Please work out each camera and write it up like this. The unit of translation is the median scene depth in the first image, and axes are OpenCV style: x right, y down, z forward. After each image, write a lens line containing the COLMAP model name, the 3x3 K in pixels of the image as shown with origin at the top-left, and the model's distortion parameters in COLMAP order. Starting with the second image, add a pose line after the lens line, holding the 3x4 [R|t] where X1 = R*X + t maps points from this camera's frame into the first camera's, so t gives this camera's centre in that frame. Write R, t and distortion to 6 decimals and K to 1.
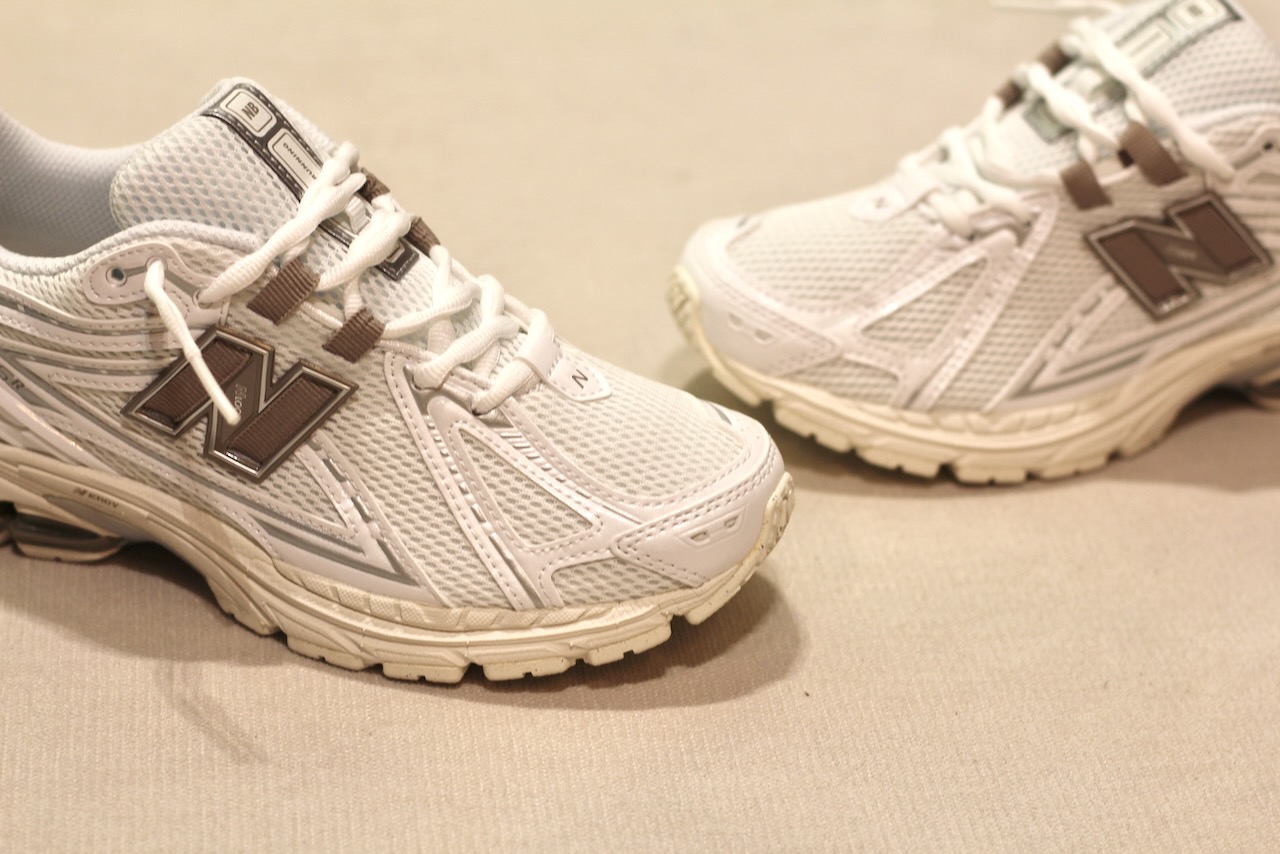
lens RADIAL K [[3000.0, 0, 641.7], [0, 3000.0, 421.5], [0, 0, 1]] dist [-0.085232, 0.000000]
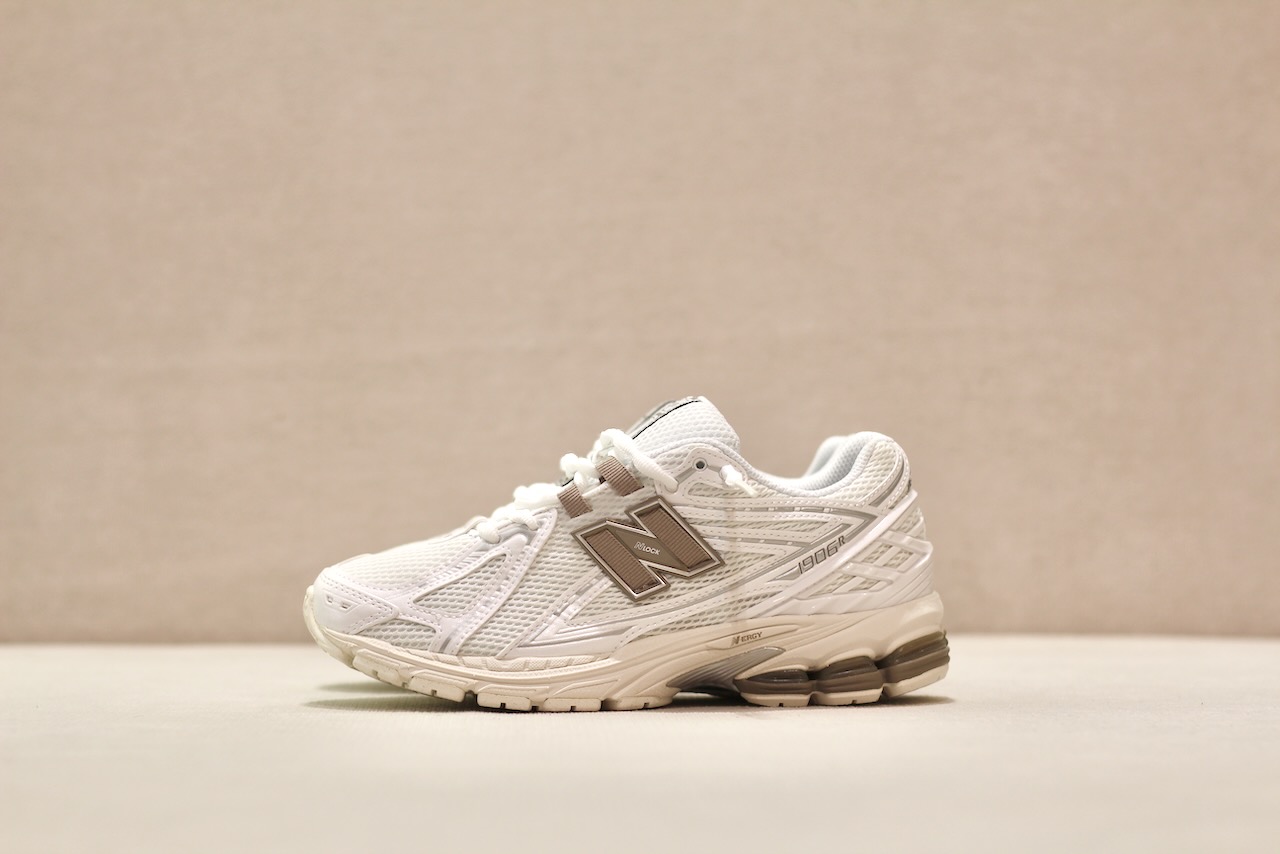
lens RADIAL K [[3000.0, 0, 642.6], [0, 3000.0, 432.6], [0, 0, 1]] dist [-0.085232, 0.000000]
pose [[0.968351, -0.062919, -0.241530, 0.519441], [-0.074884, 0.849884, -0.521622, 0.625064], [0.238092, 0.523200, 0.818275, -0.165127]]
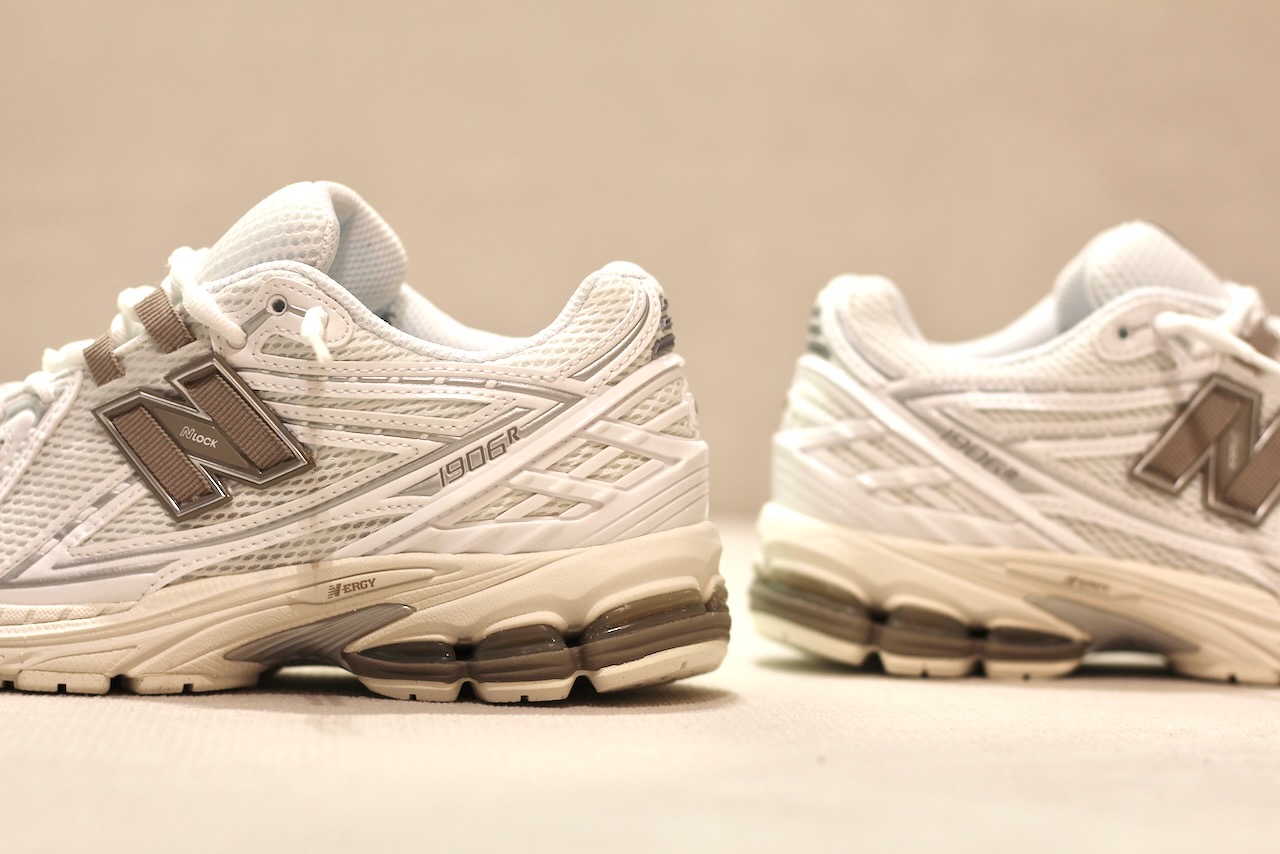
lens RADIAL K [[3000.0, 0, 635.5], [0, 3000.0, 424.6], [0, 0, 1]] dist [-0.085232, 0.000000]
pose [[0.880993, -0.026813, -0.472368, 0.704271], [-0.216109, 0.865352, -0.452176, 0.305877], [0.420889, 0.500446, 0.756575, 0.398063]]
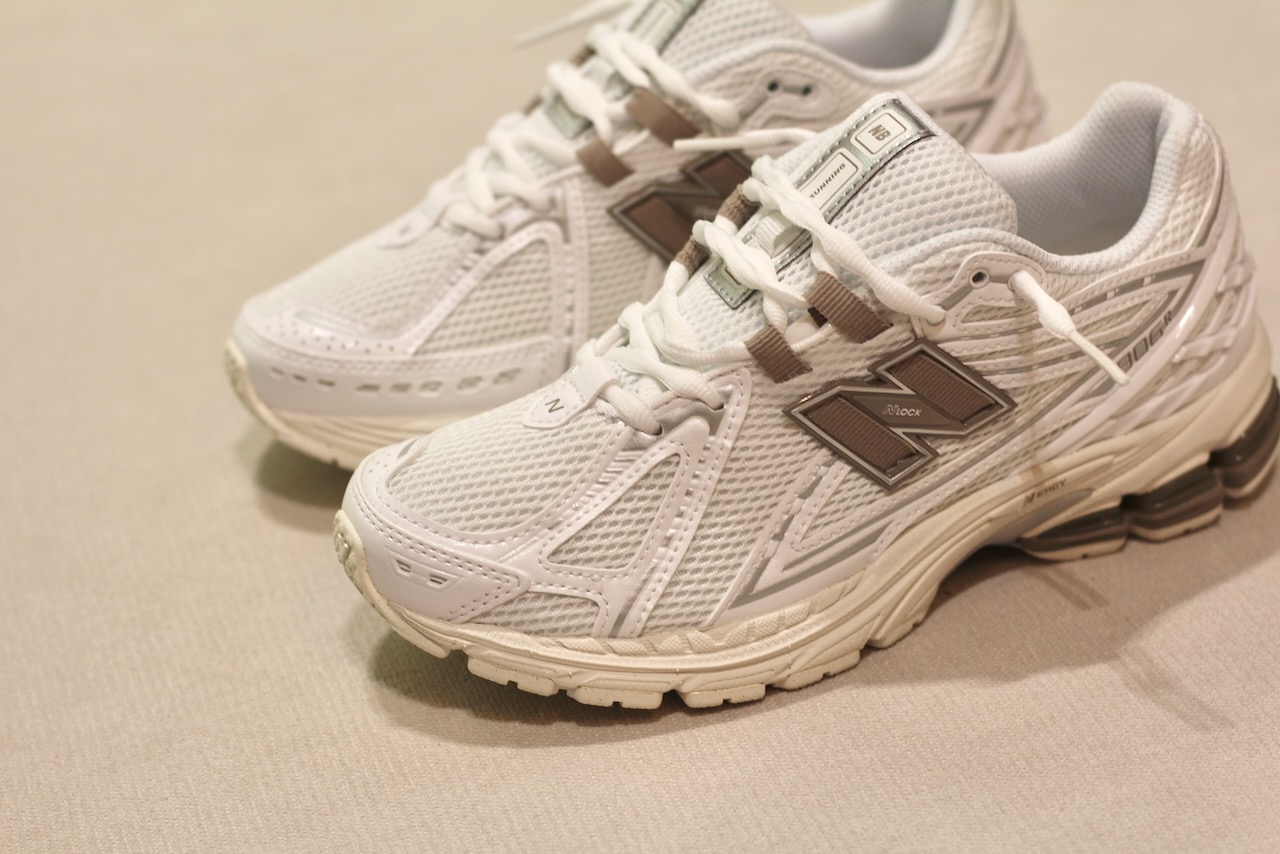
lens RADIAL K [[3000.0, 0, 629.7], [0, 3000.0, 429.4], [0, 0, 1]] dist [-0.085232, 0.000000]
pose [[0.988631, -0.148114, -0.025924, 0.124353], [0.147501, 0.988767, -0.024150, -0.042117], [0.029209, 0.020051, 0.999372, 0.126703]]
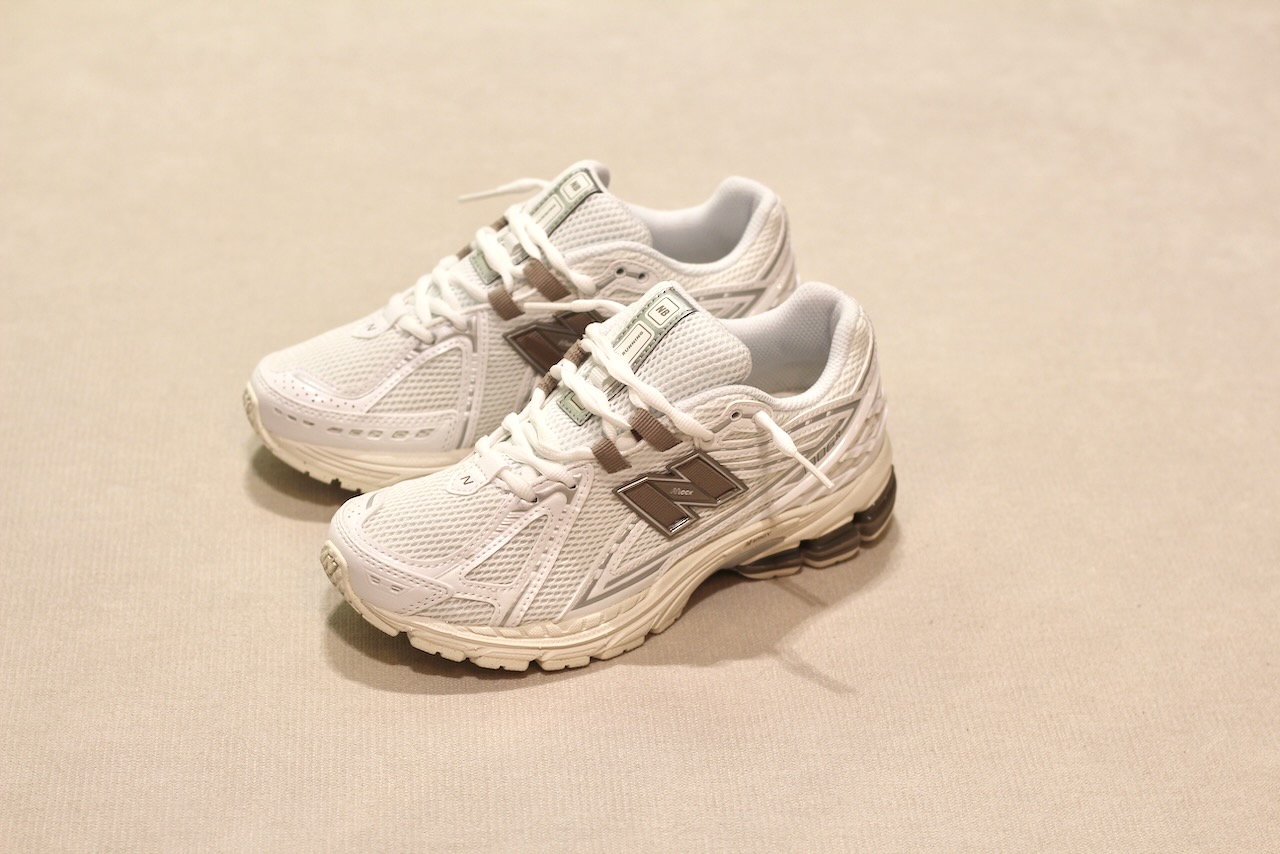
lens RADIAL K [[3000.0, 0, 638.2], [0, 3000.0, 422.5], [0, 0, 1]] dist [-0.085232, 0.000000]
pose [[0.980497, -0.110564, 0.162483, -0.067484], [0.104188, 0.993433, 0.047278, -0.159355], [-0.166644, -0.029427, 0.985578, -0.397573]]
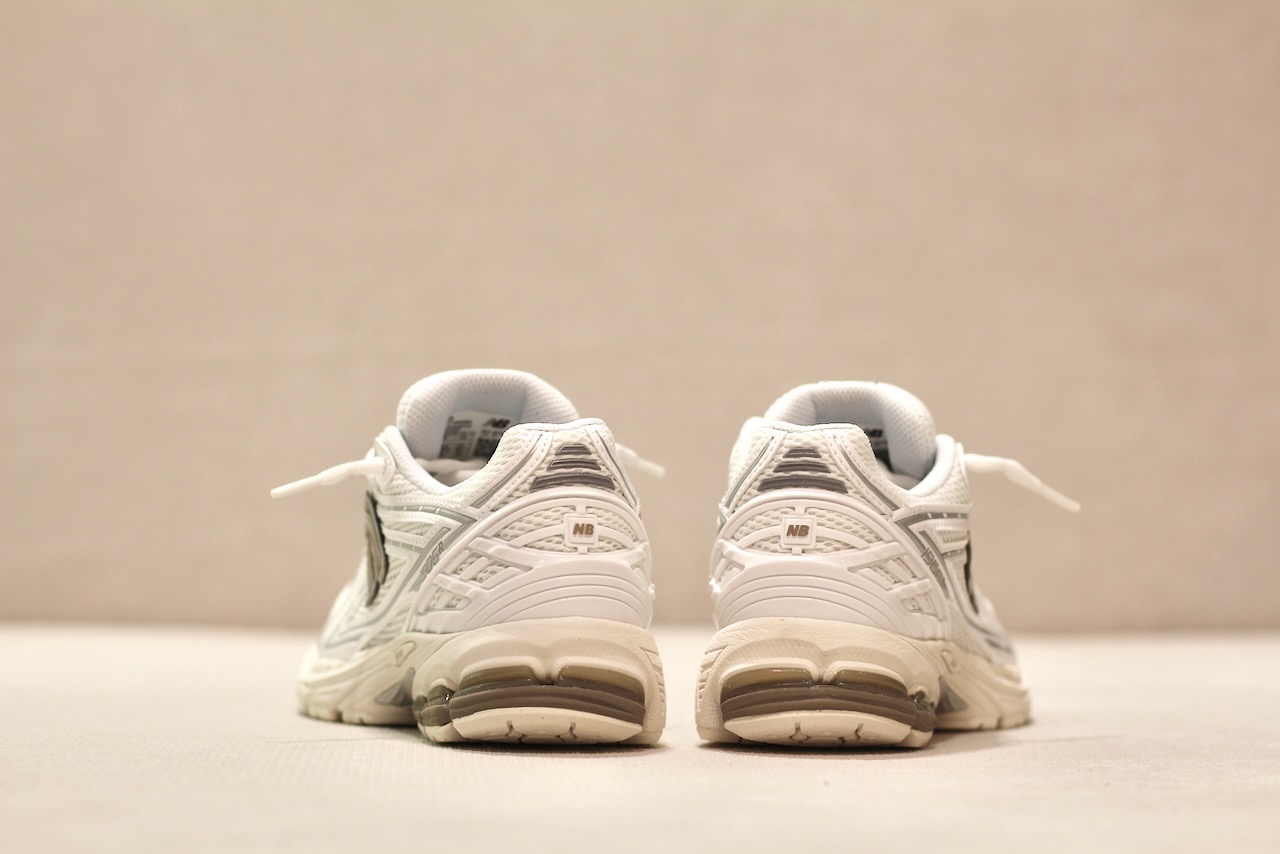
lens RADIAL K [[3000.0, 0, 639.6], [0, 3000.0, 426.6], [0, 0, 1]] dist [-0.085232, 0.000000]
pose [[-0.004036, -0.075366, -0.997148, 1.453039], [-0.516400, 0.854067, -0.062462, -0.080735], [0.856338, 0.514675, -0.042366, 1.129231]]
